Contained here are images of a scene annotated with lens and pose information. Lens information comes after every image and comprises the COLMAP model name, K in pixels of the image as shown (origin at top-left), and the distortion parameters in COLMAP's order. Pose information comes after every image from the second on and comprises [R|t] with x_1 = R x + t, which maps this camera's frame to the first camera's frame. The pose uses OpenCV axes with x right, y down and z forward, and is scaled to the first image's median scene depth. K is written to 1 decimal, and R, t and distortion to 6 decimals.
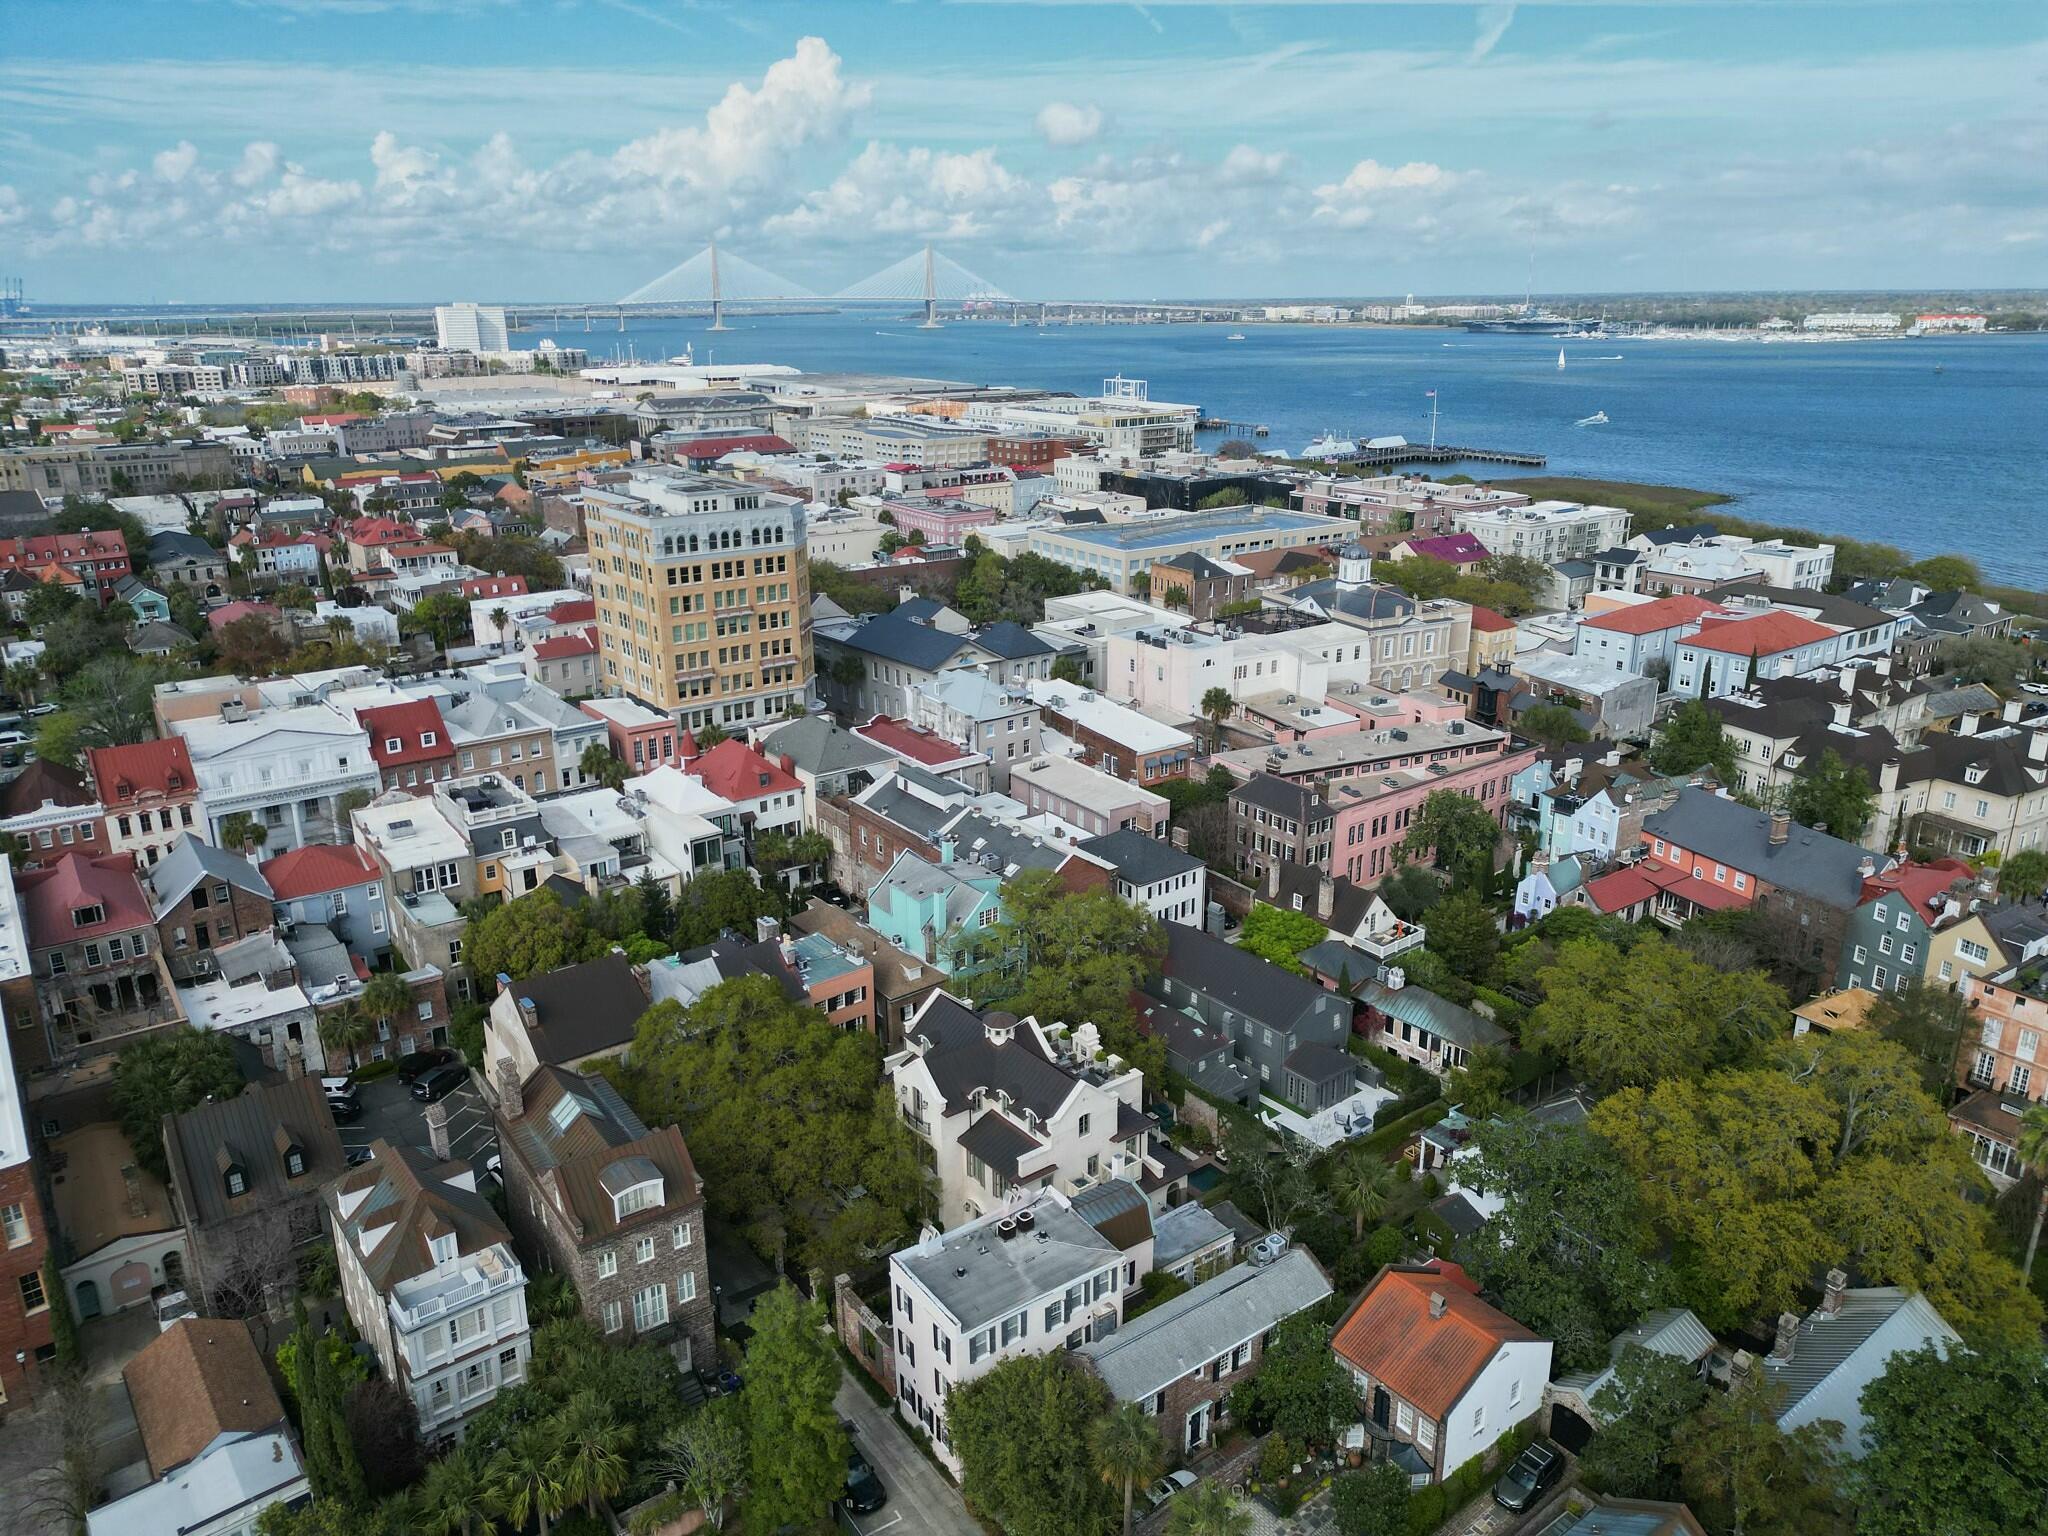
lens RADIAL K [[1442.7, 0, 1031.7], [0, 1442.7, 768.4], [0, 0, 1]] dist [0.068903, -0.064958]
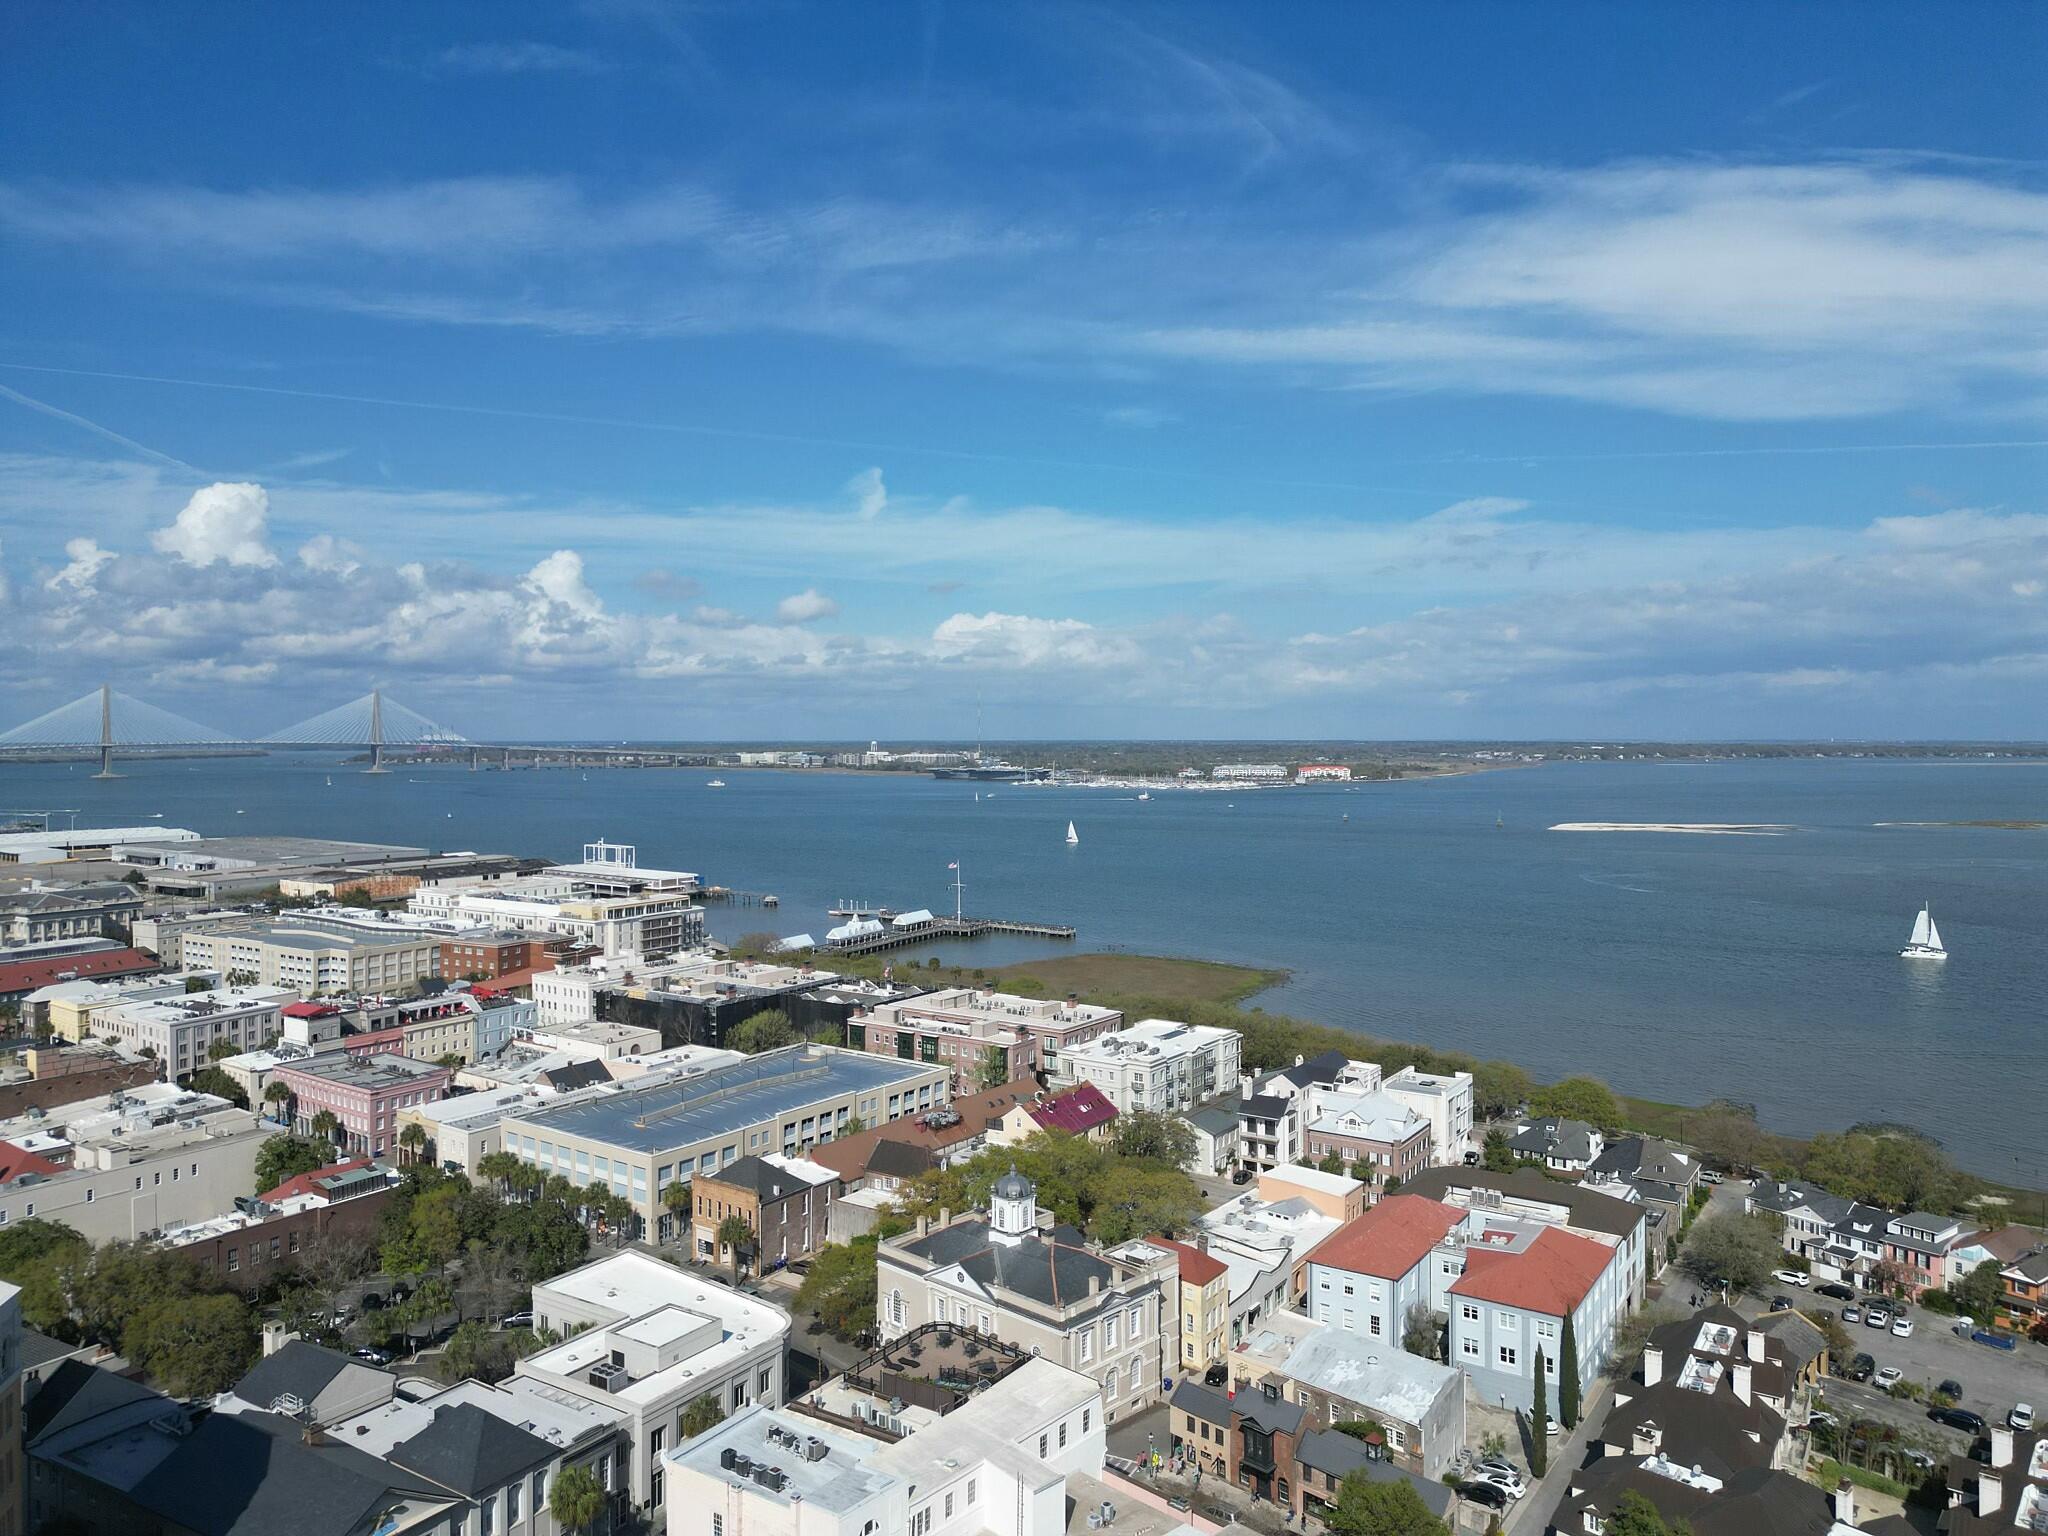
lens RADIAL K [[1442.7, 0, 1028.4], [0, 1442.7, 784.8], [0, 0, 1]] dist [0.068903, -0.064958]
pose [[0.938487, -0.003685, 0.345296, -0.009301], [0.099629, 0.960310, -0.260535, -0.188234], [-0.330631, 0.278910, 0.901606, 0.398130]]
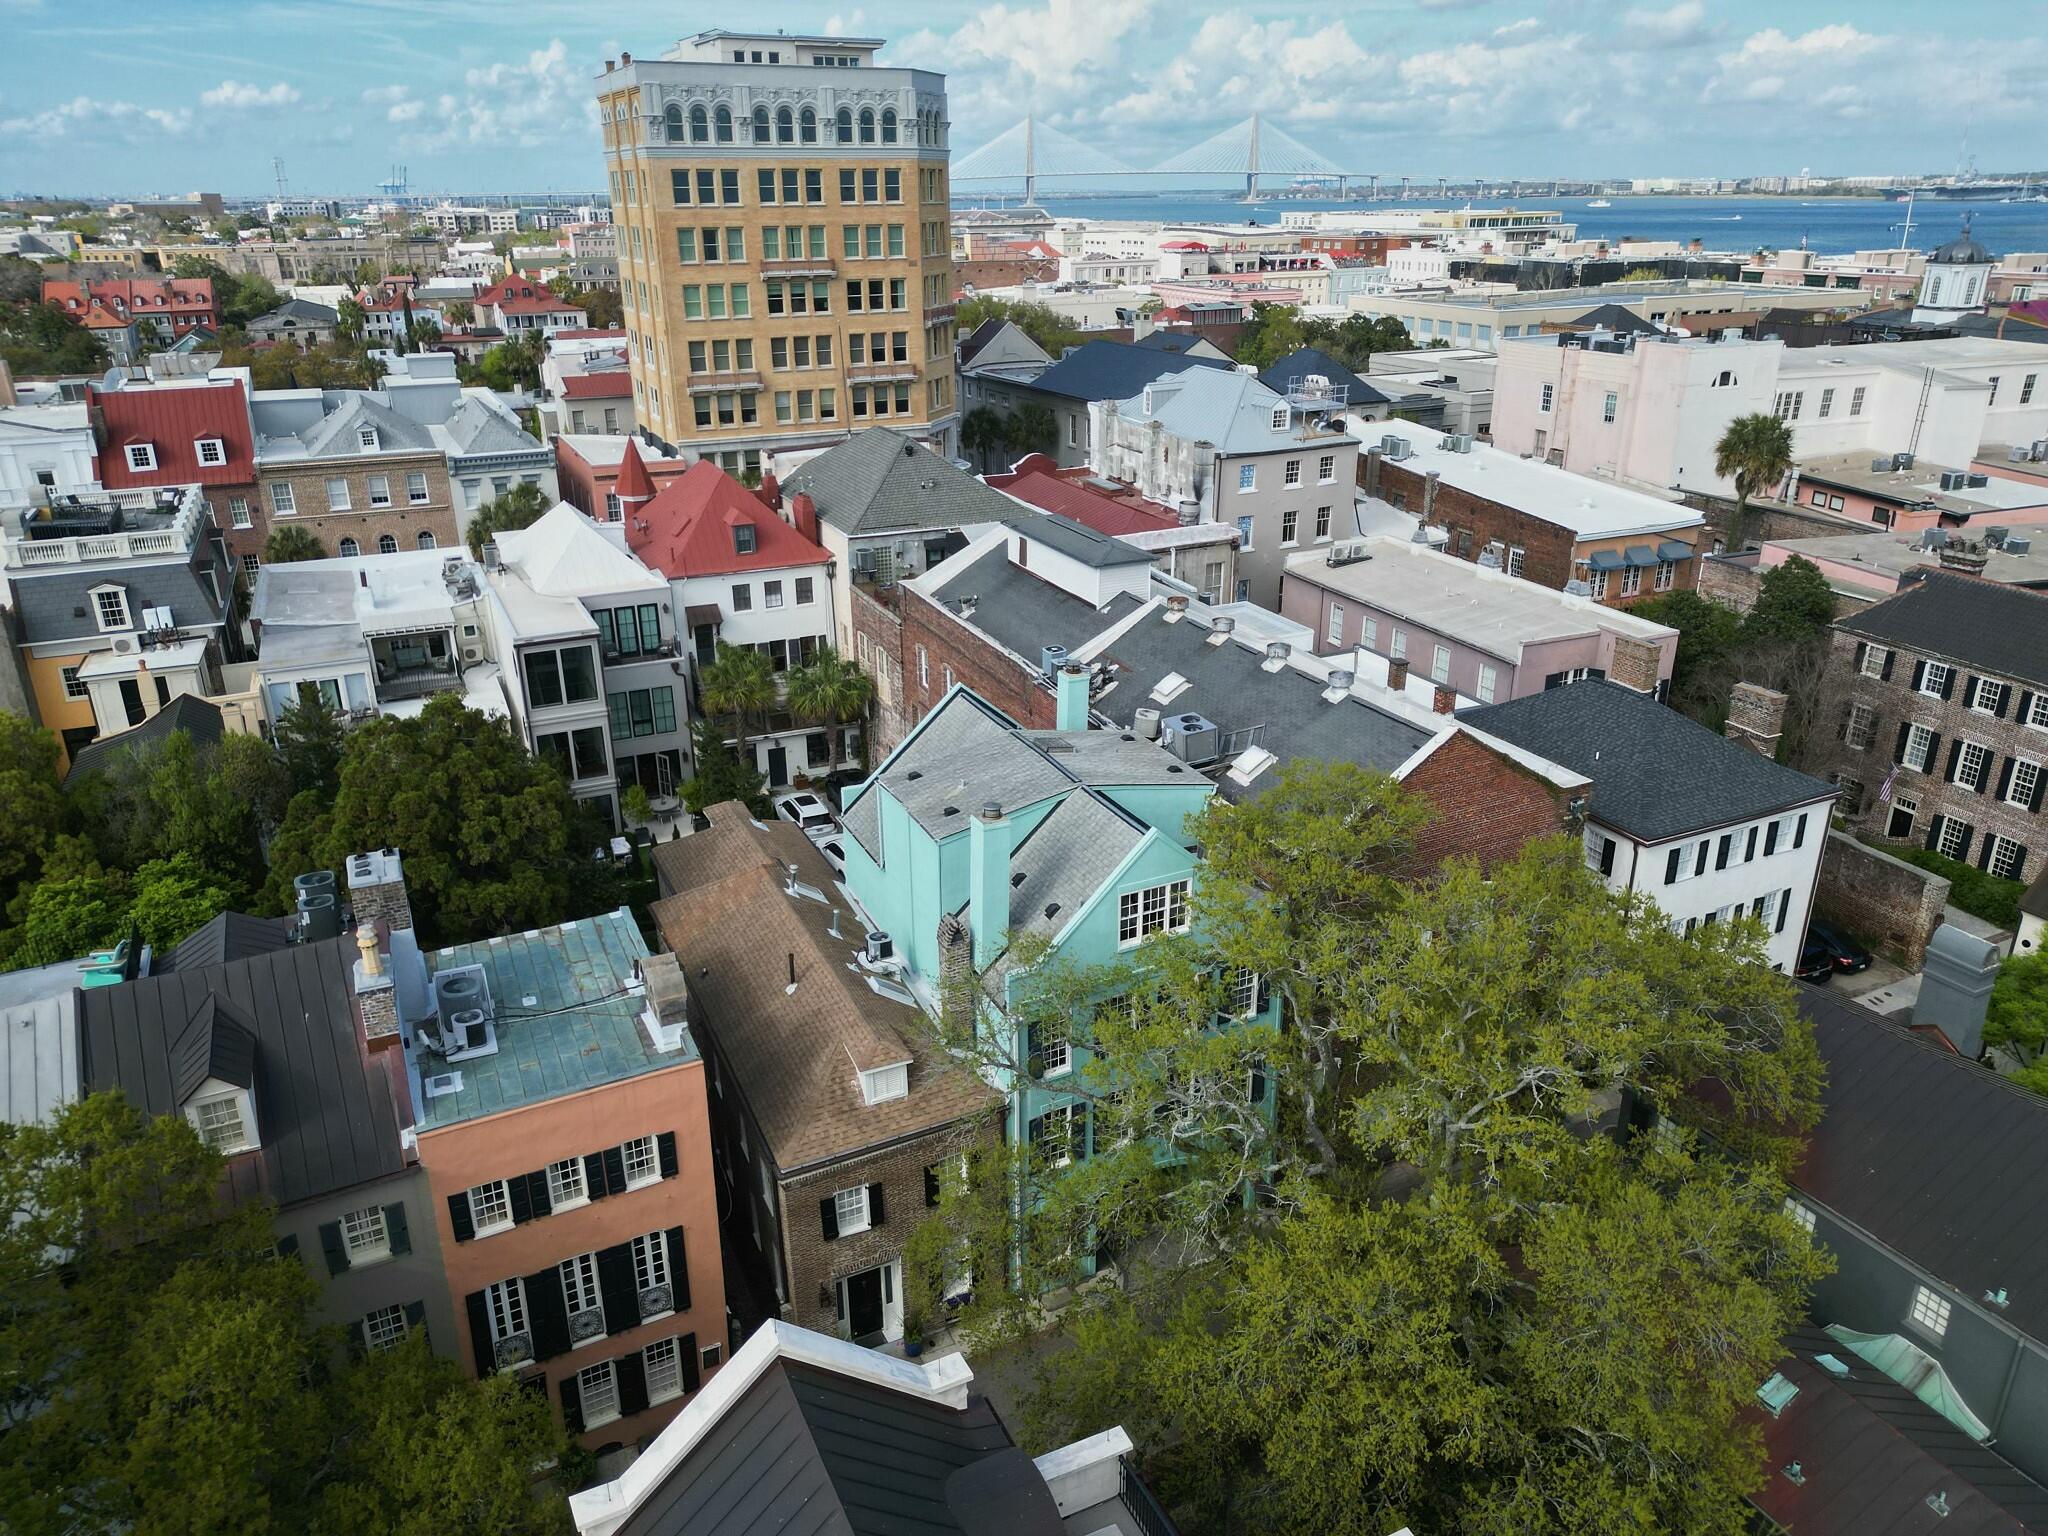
lens RADIAL K [[1442.7, 0, 1022.0], [0, 1442.7, 773.3], [0, 0, 1]] dist [0.068903, -0.064958]
pose [[0.977330, 0.076415, -0.197450, 0.000100], [-0.062698, 0.995224, 0.074819, 0.034772], [0.202224, -0.060743, 0.977454, 0.457440]]
